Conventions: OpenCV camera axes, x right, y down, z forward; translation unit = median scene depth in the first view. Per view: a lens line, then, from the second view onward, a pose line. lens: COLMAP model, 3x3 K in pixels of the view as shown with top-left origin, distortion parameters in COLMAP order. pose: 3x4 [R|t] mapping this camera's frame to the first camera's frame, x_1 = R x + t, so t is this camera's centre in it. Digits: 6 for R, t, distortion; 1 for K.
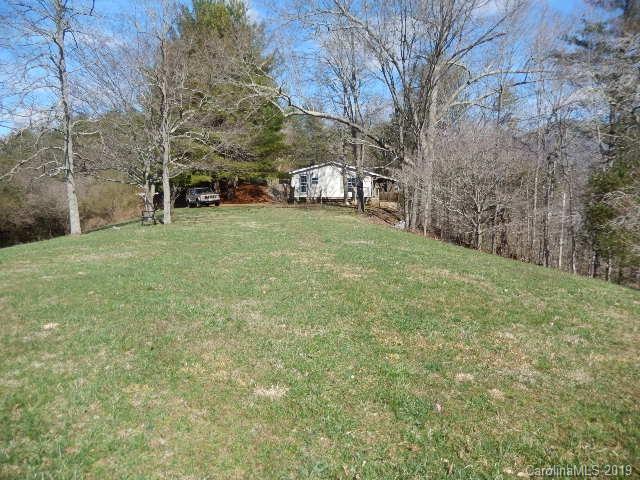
lens RADIAL K [[471.0, 0, 320.0], [0, 471.0, 239.9], [0, 0, 1]] dist [-0.009079, -0.004574]
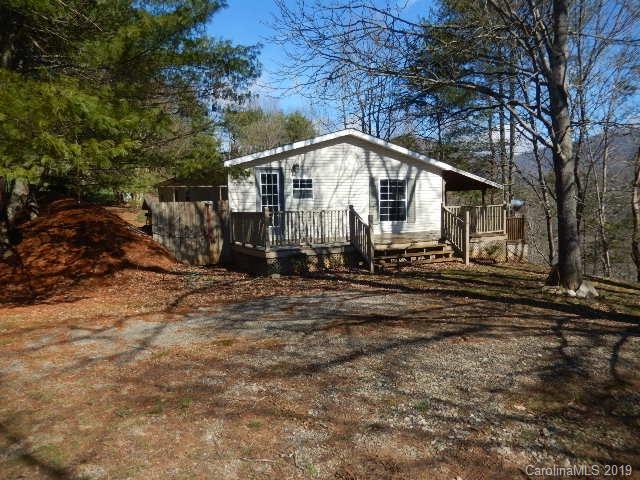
lens RADIAL K [[471.0, 0, 320.0], [0, 471.0, 239.5], [0, 0, 1]] dist [-0.009079, -0.004574]
pose [[0.952773, -0.058854, 0.297927, -0.095655], [0.066487, 0.997666, -0.015541, -0.083507], [-0.296317, 0.034615, 0.954462, 0.674306]]
